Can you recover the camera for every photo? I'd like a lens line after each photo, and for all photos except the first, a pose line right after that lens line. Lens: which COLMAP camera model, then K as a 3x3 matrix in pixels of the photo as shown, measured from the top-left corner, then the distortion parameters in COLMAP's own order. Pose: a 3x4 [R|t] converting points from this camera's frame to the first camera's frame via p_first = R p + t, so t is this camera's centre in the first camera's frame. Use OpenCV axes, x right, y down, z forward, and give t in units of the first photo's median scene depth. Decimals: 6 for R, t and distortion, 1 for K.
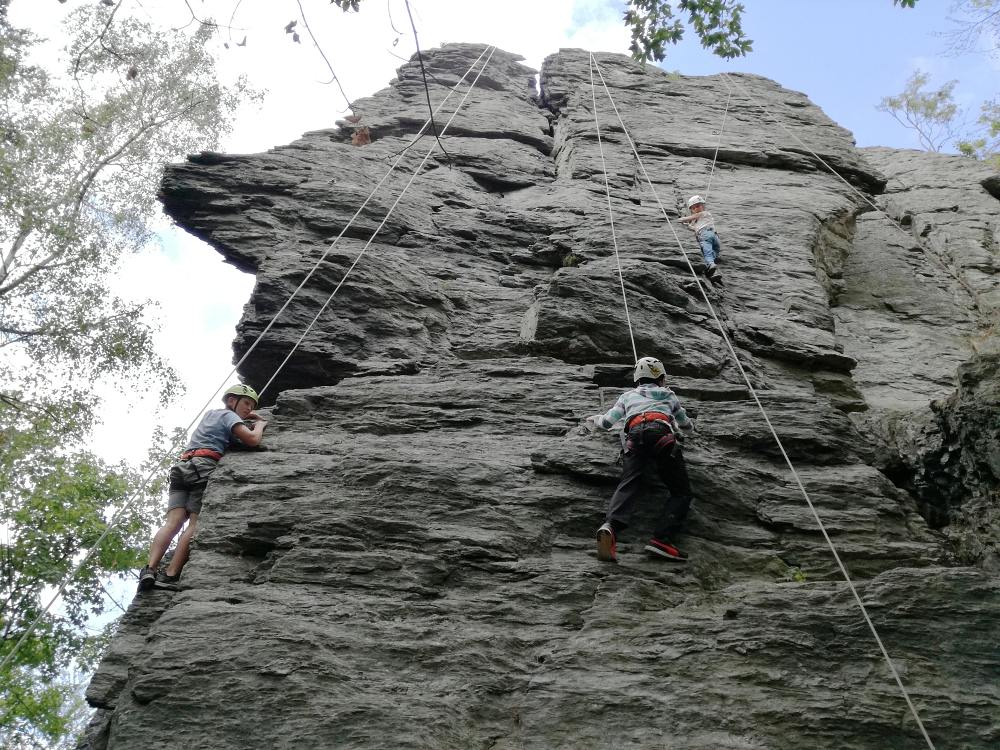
lens RADIAL K [[808.0, 0, 488.1], [0, 808.0, 383.1], [0, 0, 1]] dist [0.135698, -0.272763]
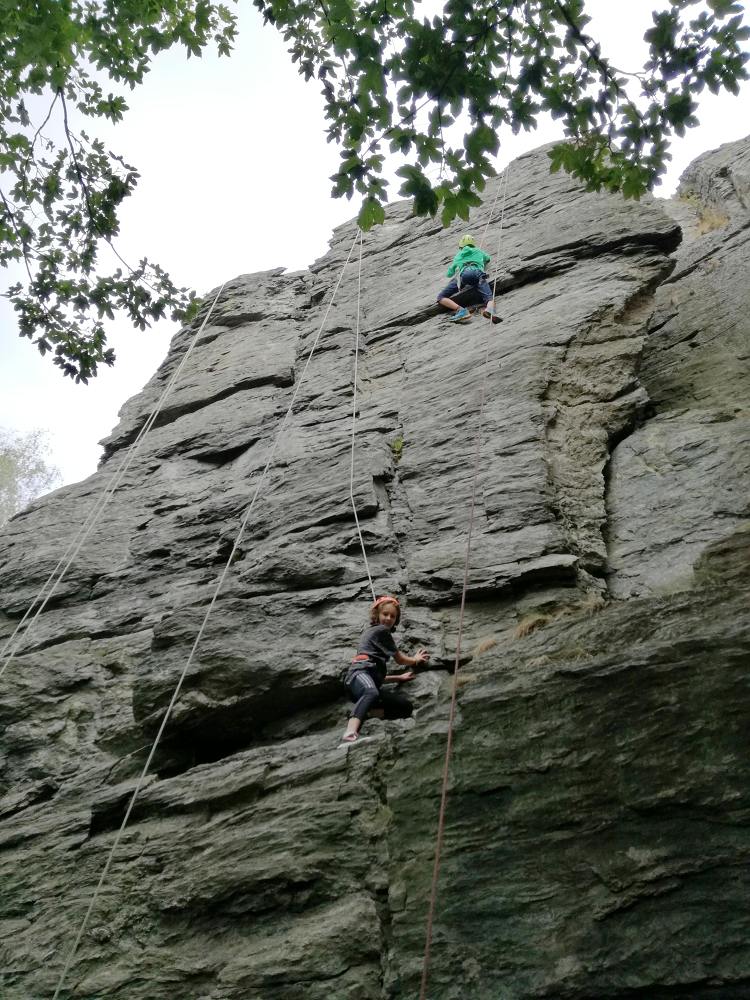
lens RADIAL K [[808.0, 0, 375.0], [0, 808.0, 500.0], [0, 0, 1]] dist [0.135698, -0.272763]
pose [[0.879148, -0.389844, -0.274080, 0.739689], [0.385964, 0.919830, -0.070310, -0.136636], [0.279517, -0.043972, 0.959133, 0.351918]]
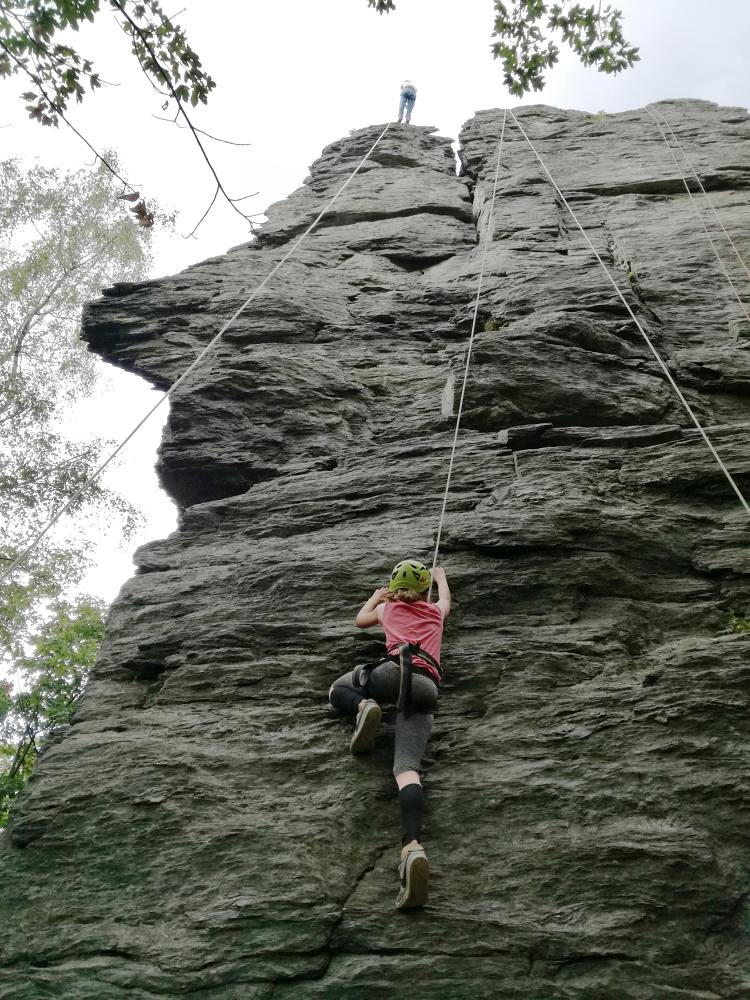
lens RADIAL K [[801.0, 0, 387.3], [0, 801.0, 503.4], [0, 0, 1]] dist [0.115232, -0.214582]
pose [[0.981348, -0.147836, -0.122884, 0.102489], [0.151635, 0.988189, 0.022106, 0.021353], [0.118164, -0.040327, 0.992175, 0.072513]]
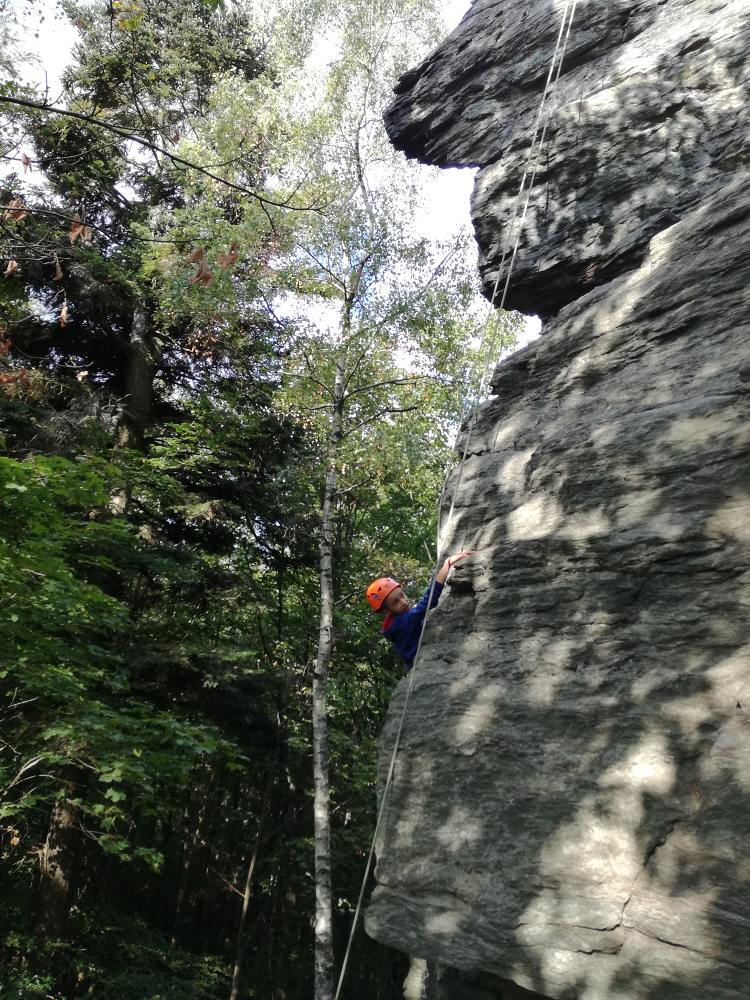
lens RADIAL K [[808.0, 0, 375.0], [0, 808.0, 500.0], [0, 0, 1]] dist [0.135698, -0.272763]
pose [[0.655511, -0.247601, -0.713442, 0.285709], [0.505651, 0.845596, 0.171127, -0.089978], [0.560912, -0.472928, 0.679497, 0.228105]]
